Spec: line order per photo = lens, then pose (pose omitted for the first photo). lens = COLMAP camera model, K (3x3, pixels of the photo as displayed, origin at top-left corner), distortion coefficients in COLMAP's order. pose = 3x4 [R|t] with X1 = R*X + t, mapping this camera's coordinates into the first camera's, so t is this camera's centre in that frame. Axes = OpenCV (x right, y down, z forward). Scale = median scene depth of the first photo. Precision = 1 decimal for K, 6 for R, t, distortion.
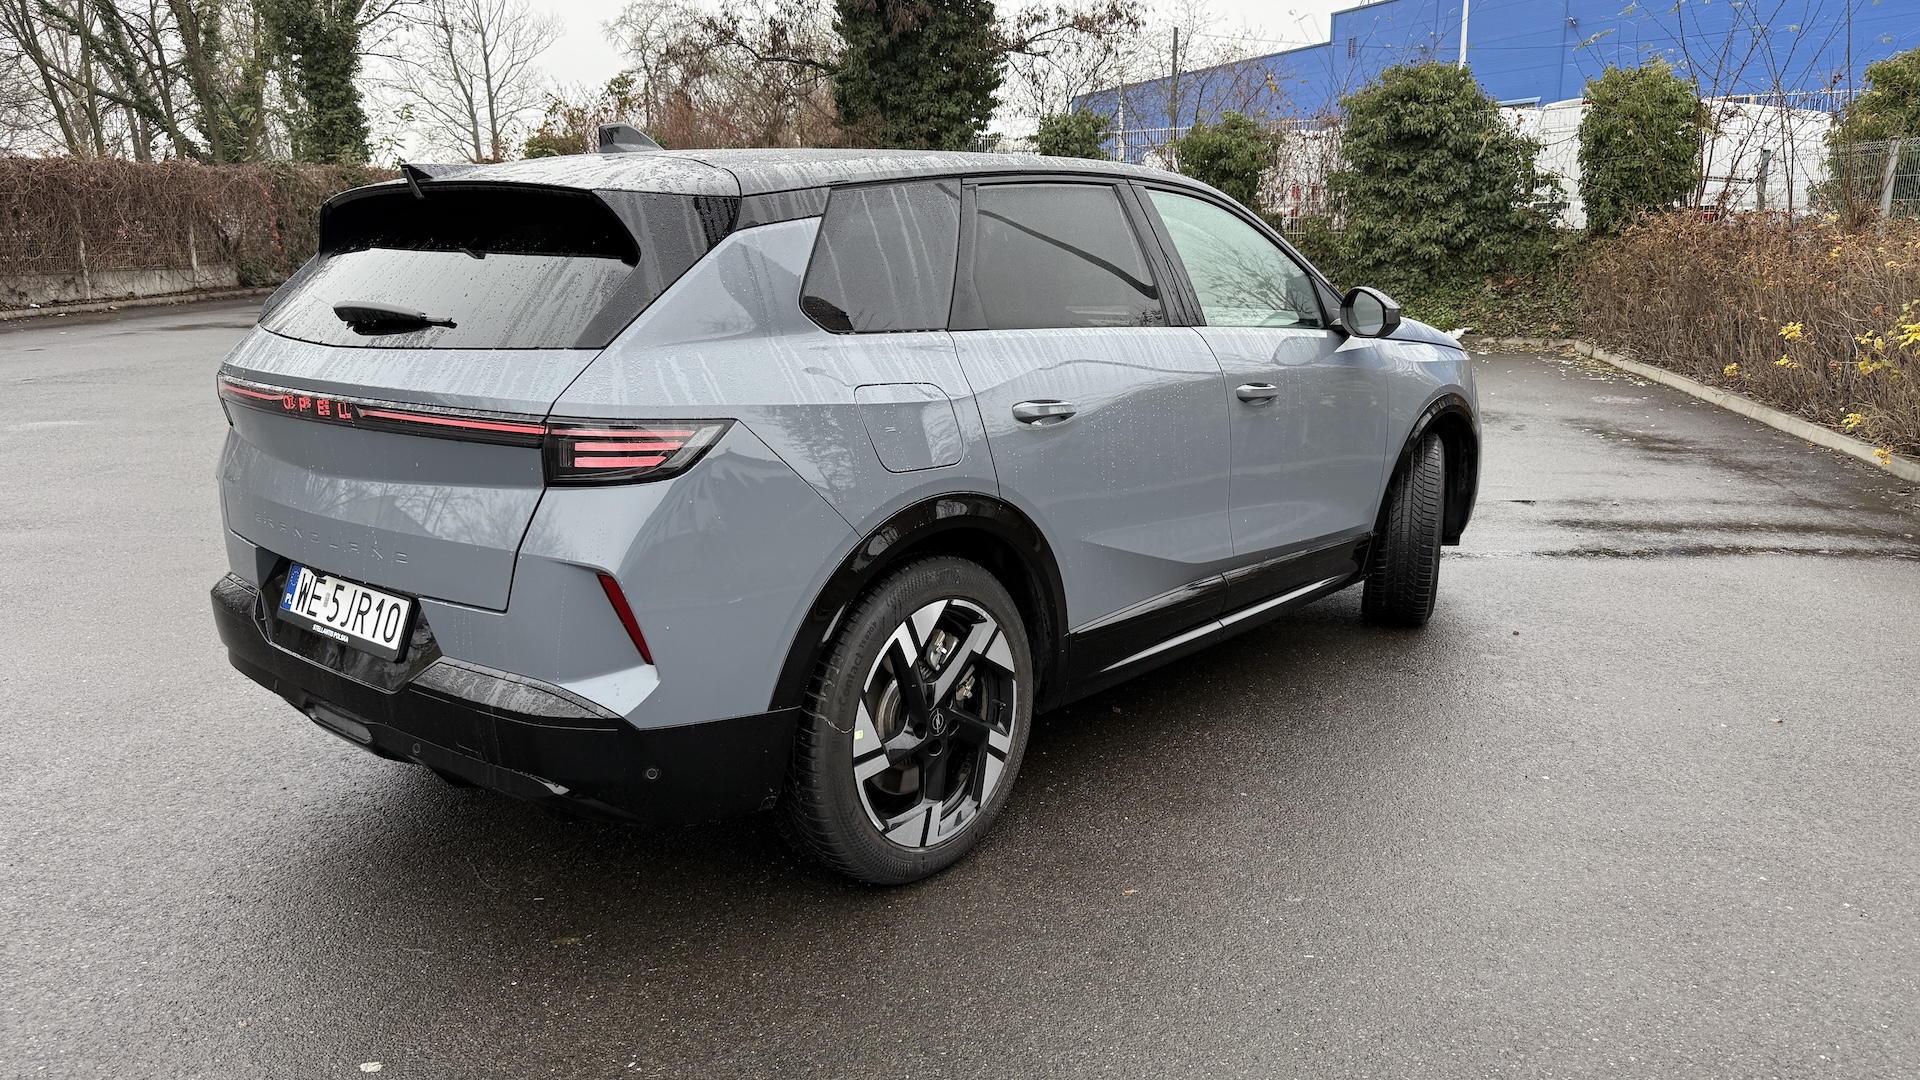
lens RADIAL K [[1351.8, 0, 952.5], [0, 1351.8, 540.5], [0, 0, 1]] dist [0.053322, -0.075582]
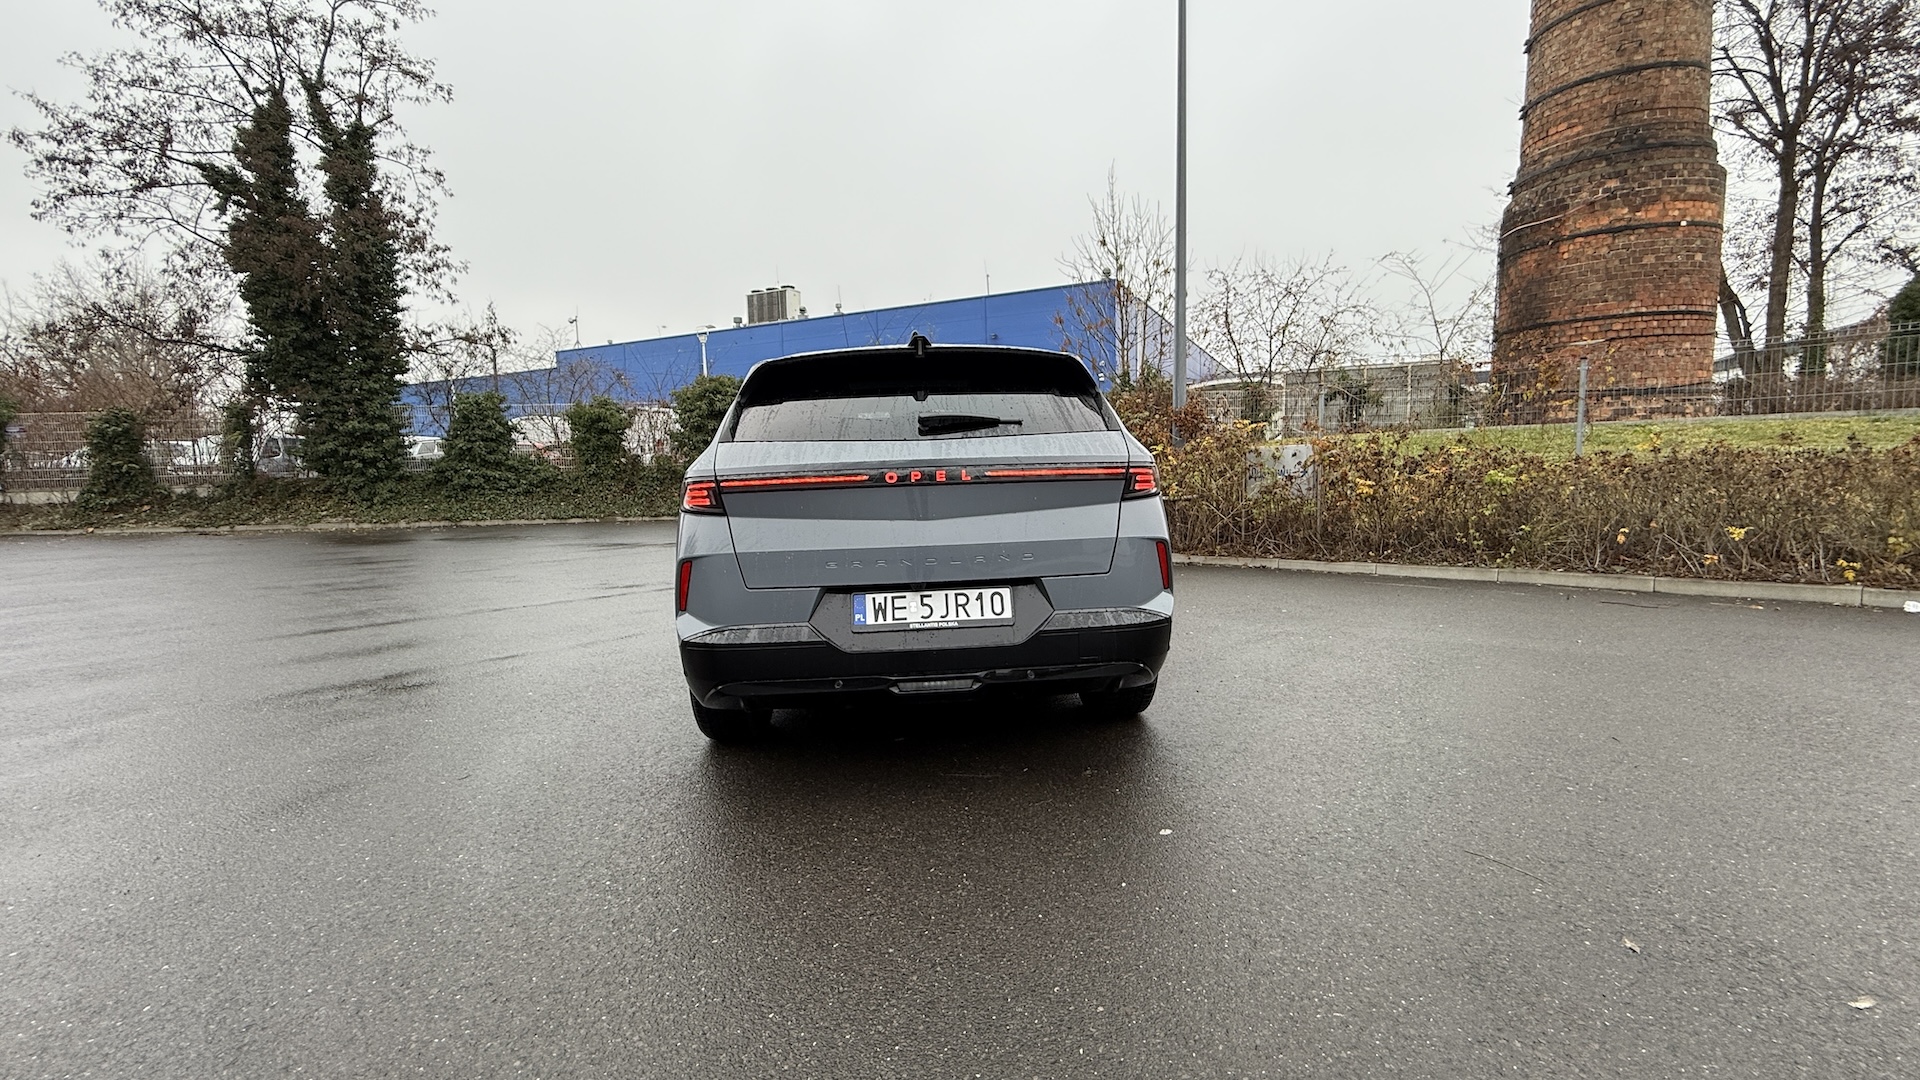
lens RADIAL K [[764.5, 0, 955.4], [0, 764.5, 537.2], [0, 0, 1]] dist [0.000319, -0.000380]
pose [[0.707624, -0.079190, 0.702138, -0.188482], [0.181635, 0.980694, -0.072448, 0.006845], [-0.682845, 0.178799, 0.708346, 0.063403]]
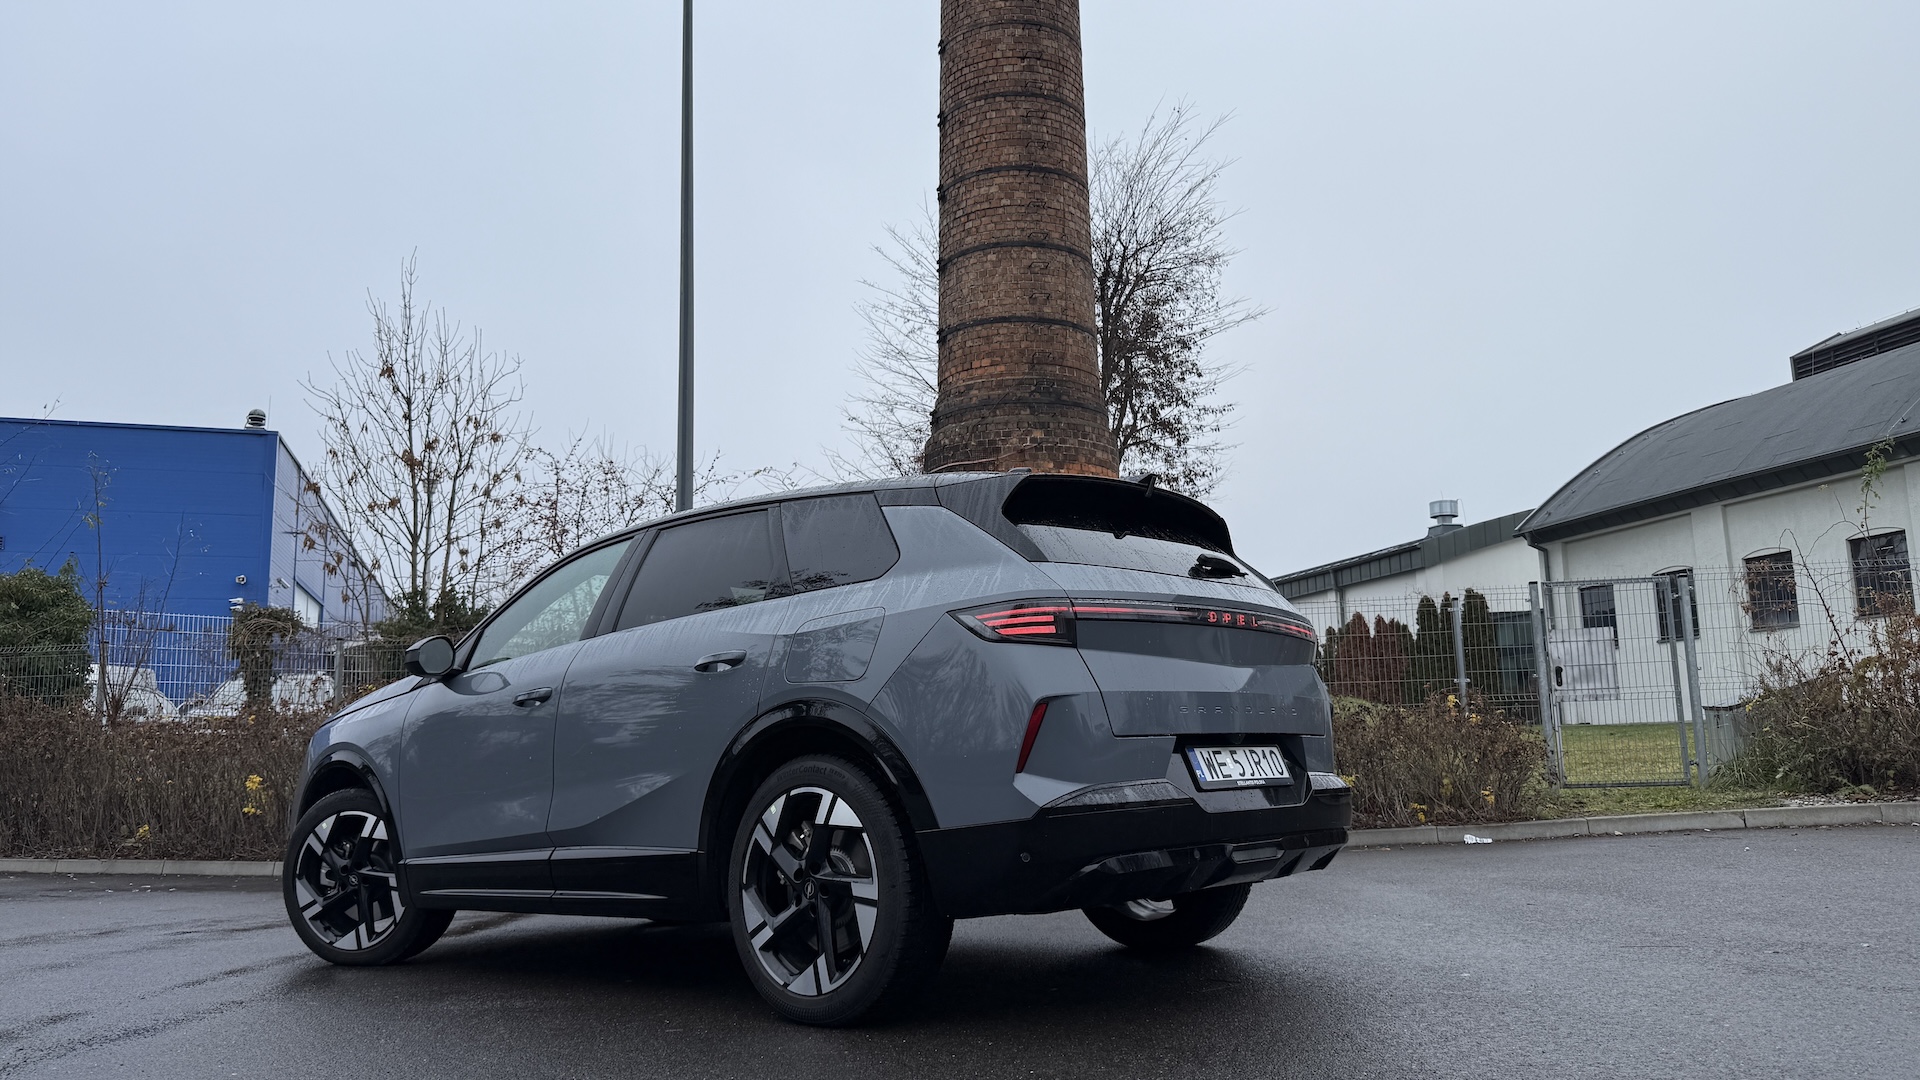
lens RADIAL K [[1337.8, 0, 959.9], [0, 1337.8, 545.8], [0, 0, 1]] dist [0.177857, -0.387265]
pose [[0.012976, 0.165319, 0.986155, -0.335412], [0.251340, 0.954034, -0.163241, -0.002100], [-0.967812, 0.249979, -0.029172, 0.229014]]
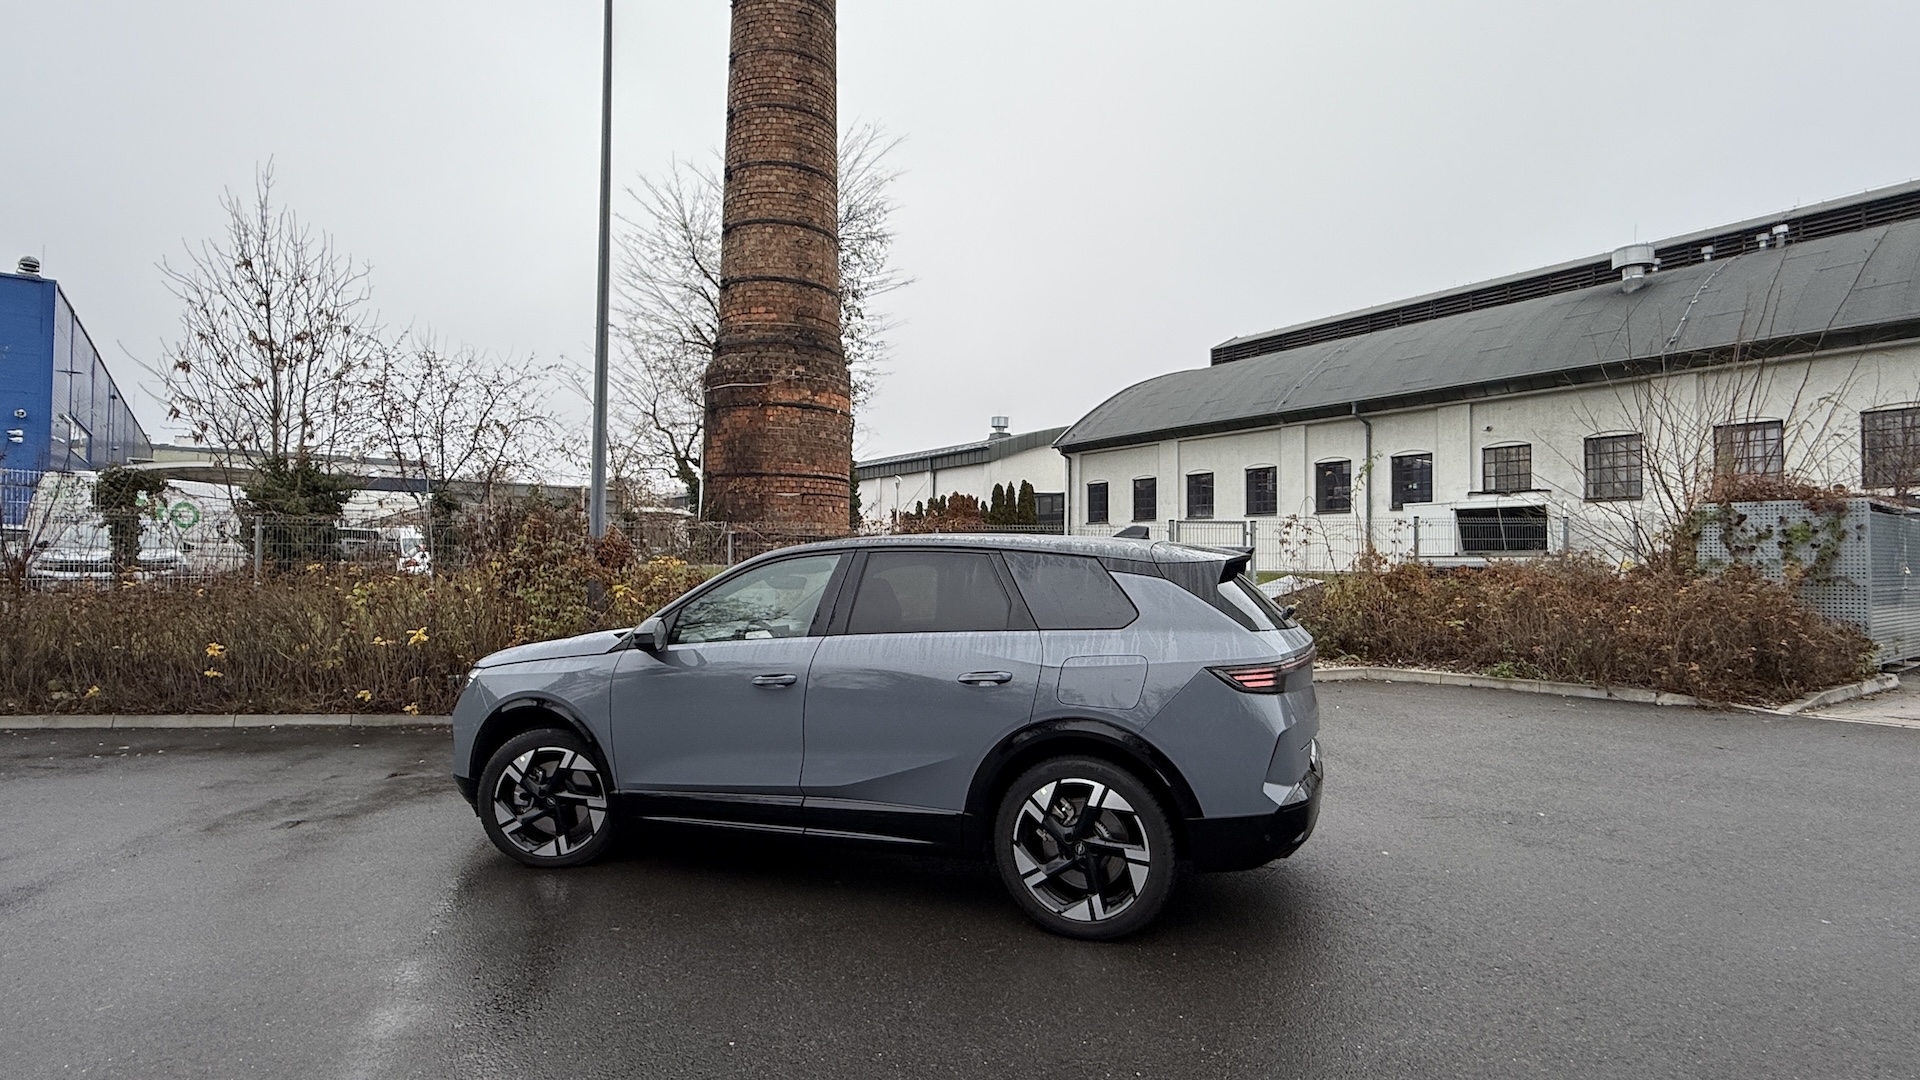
lens RADIAL K [[943.1, 0, 962.0], [0, 943.1, 537.0], [0, 0, 1]] dist [0.001067, 0.000721]
pose [[-0.330806, 0.035767, 0.943021, -0.308937], [0.215392, 0.975766, 0.038550, -0.081704], [-0.918789, 0.215872, -0.330494, 0.350852]]
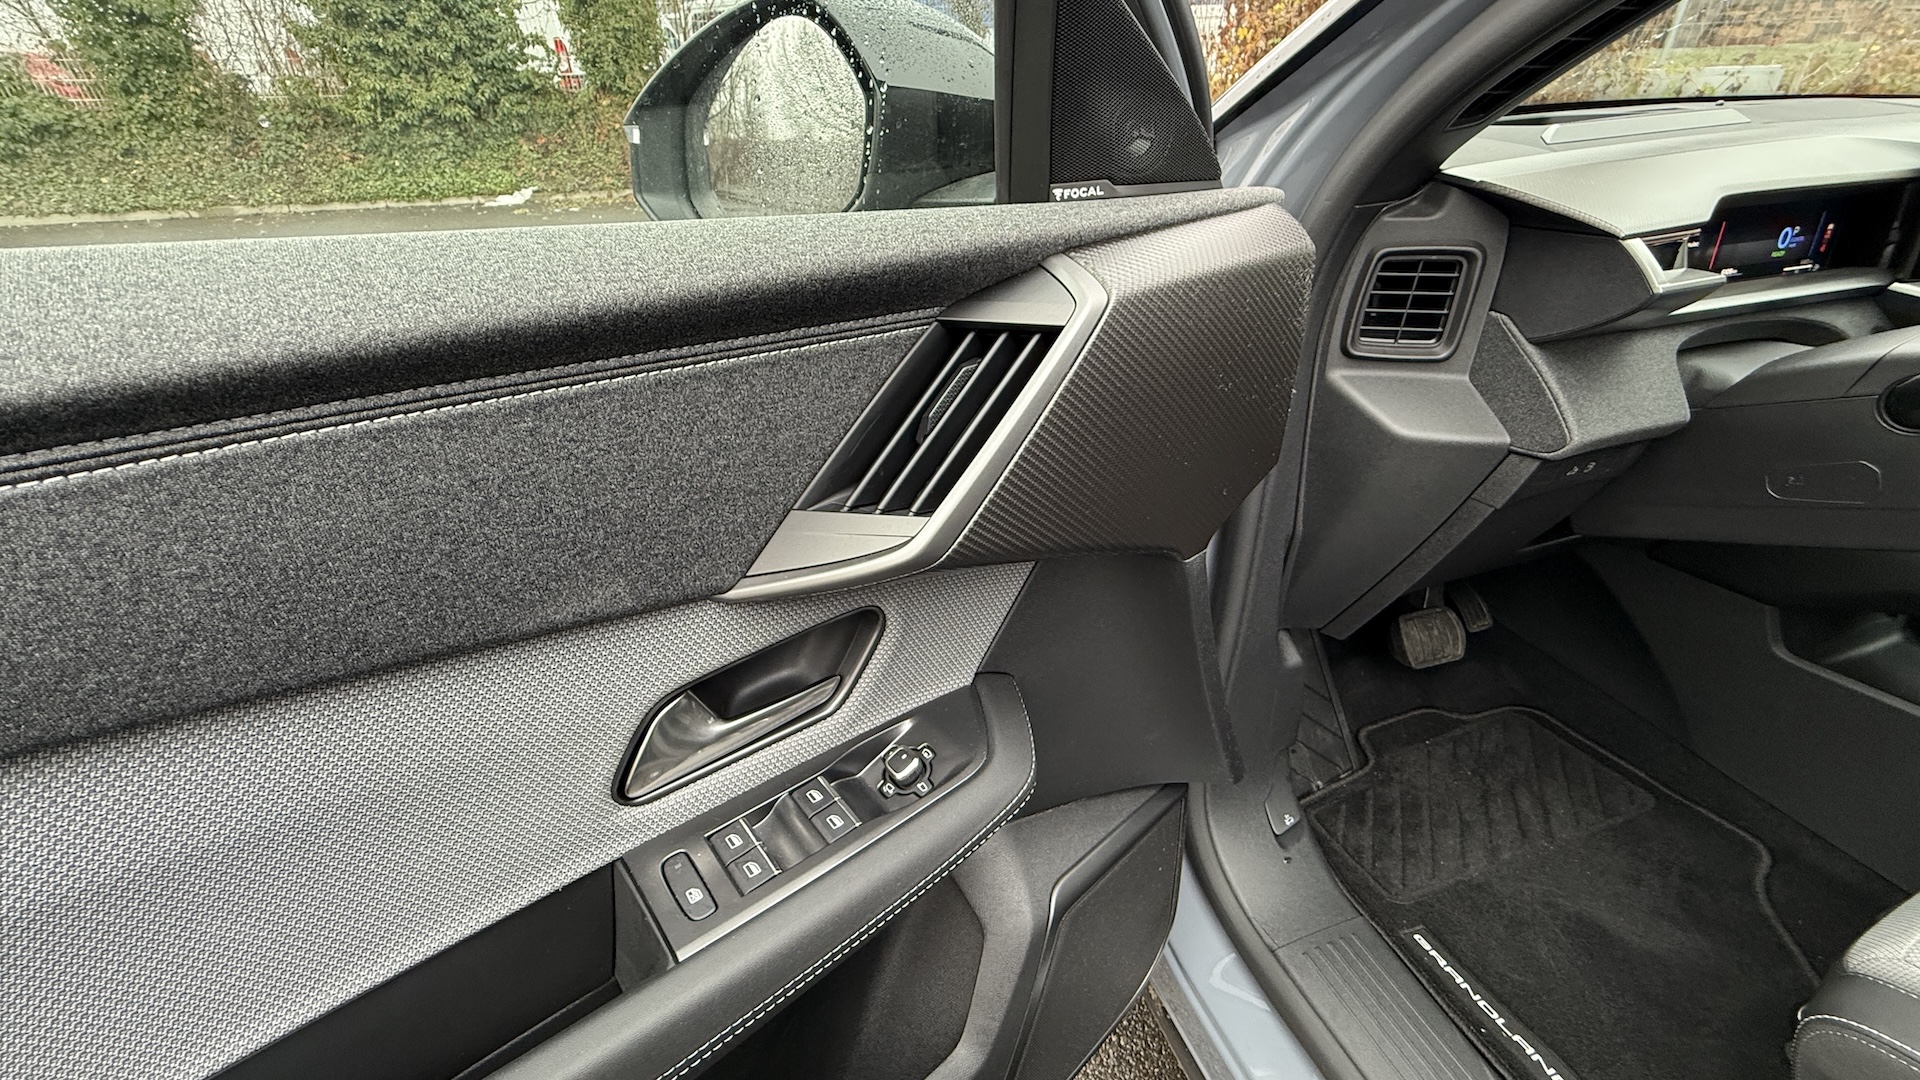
lens RADIAL K [[765.6, 0, 958.1], [0, 765.6, 535.5], [0, 0, 1]] dist [0.001305, -0.000582]
pose [[0.509819, -0.432160, 0.743857, -0.035313], [0.209873, 0.901020, 0.379626, -0.062410], [-0.834289, -0.037425, 0.550056, 0.343036]]
